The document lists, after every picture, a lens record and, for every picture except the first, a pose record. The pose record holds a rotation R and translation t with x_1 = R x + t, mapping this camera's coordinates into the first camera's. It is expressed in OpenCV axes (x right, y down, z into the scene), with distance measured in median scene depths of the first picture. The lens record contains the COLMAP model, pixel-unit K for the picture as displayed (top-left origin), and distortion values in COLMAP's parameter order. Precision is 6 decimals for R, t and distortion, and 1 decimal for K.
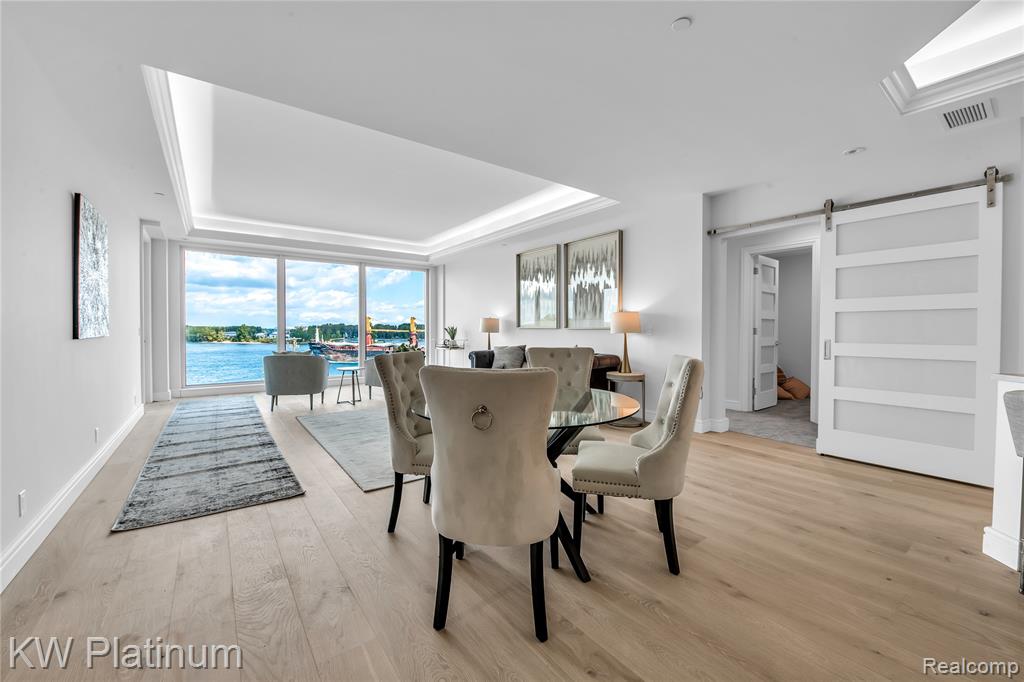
lens RADIAL K [[409.4, 0, 509.8], [0, 409.4, 337.4], [0, 0, 1]] dist [-0.022426, -0.000644]
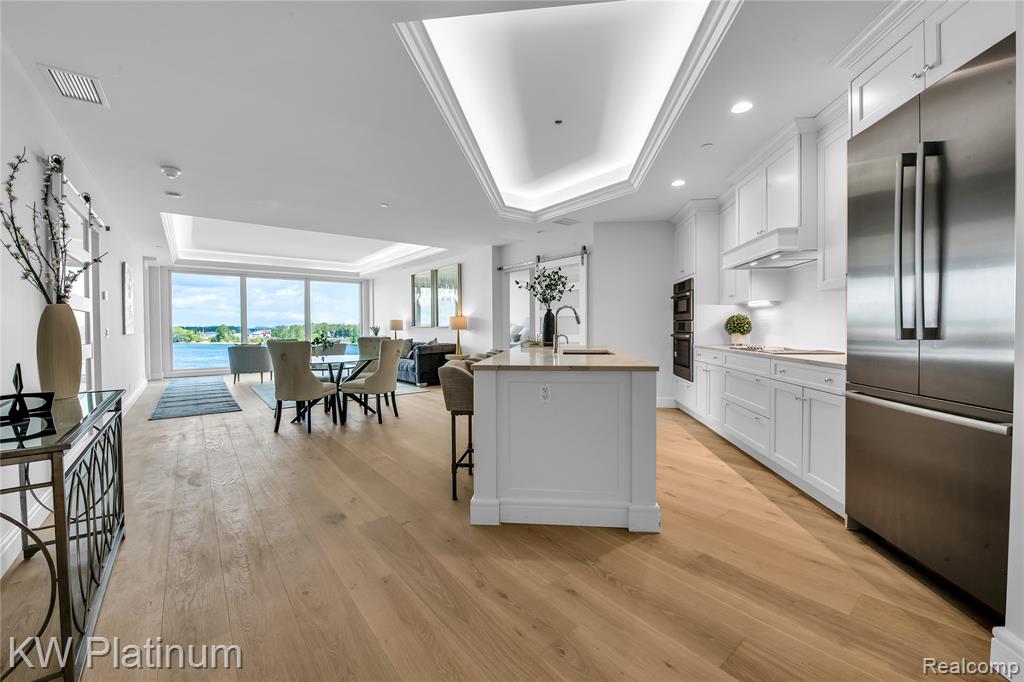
lens RADIAL K [[409.4, 0, 512.0], [0, 409.4, 338.1], [0, 0, 1]] dist [-0.022426, -0.000644]
pose [[0.999217, -0.007578, 0.038824, 0.364299], [0.007328, 0.999952, 0.006574, 0.010623], [-0.038872, -0.006285, 0.999224, -0.508304]]
